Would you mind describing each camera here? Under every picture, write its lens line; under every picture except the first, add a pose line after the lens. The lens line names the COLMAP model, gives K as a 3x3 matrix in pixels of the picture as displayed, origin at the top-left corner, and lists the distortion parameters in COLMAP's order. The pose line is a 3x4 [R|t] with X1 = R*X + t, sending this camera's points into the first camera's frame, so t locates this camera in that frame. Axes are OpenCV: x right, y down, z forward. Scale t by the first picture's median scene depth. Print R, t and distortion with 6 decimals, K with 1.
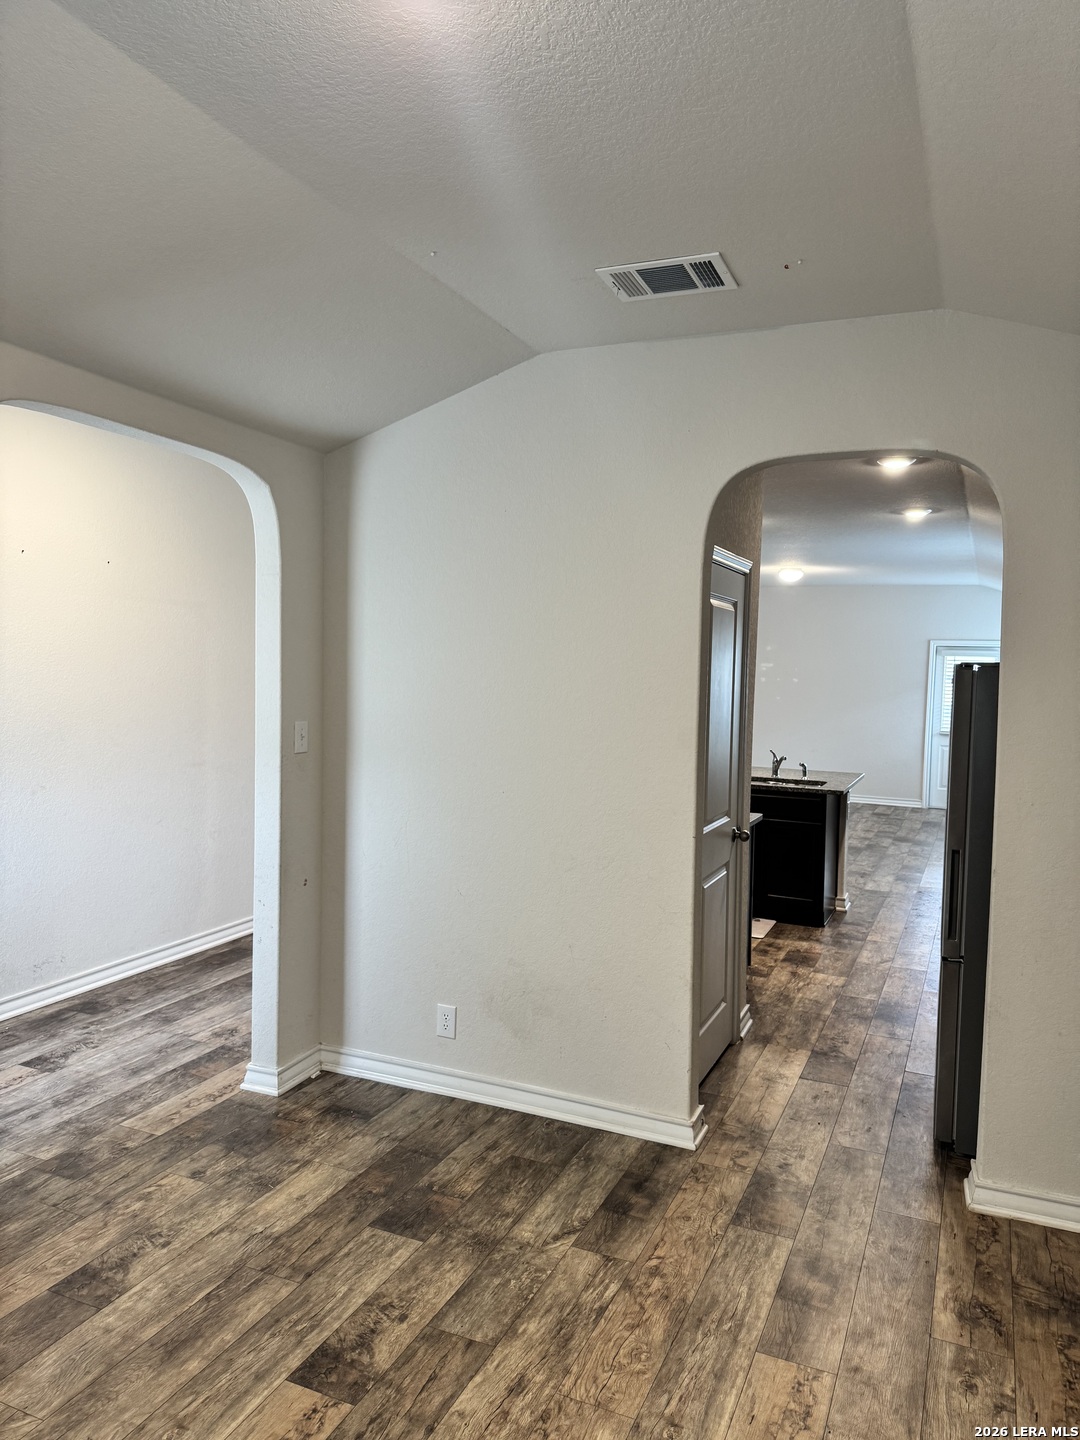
lens RADIAL K [[1012.1, 0, 541.5], [0, 1012.1, 715.9], [0, 0, 1]] dist [0.067188, -0.001270]
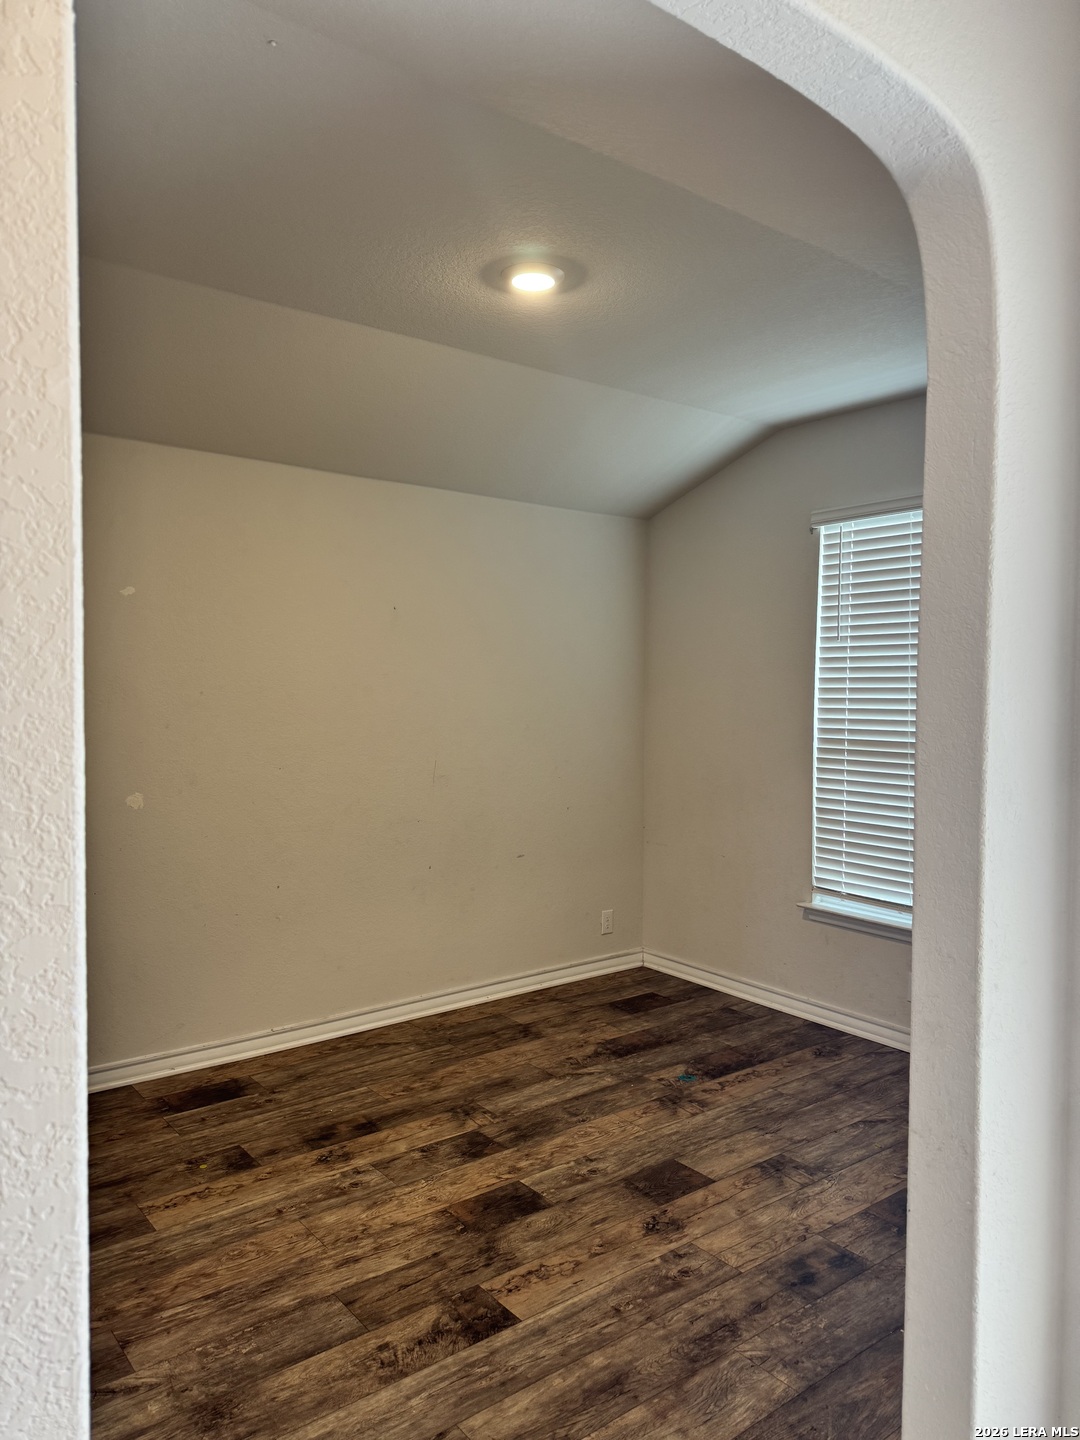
lens RADIAL K [[1012.1, 0, 540.5], [0, 1012.1, 721.0], [0, 0, 1]] dist [0.067188, -0.001270]
pose [[-0.871533, -0.034655, 0.489110, -0.721155], [0.008889, 0.996219, 0.086424, -0.047441], [-0.490255, 0.079670, -0.867930, 1.777500]]
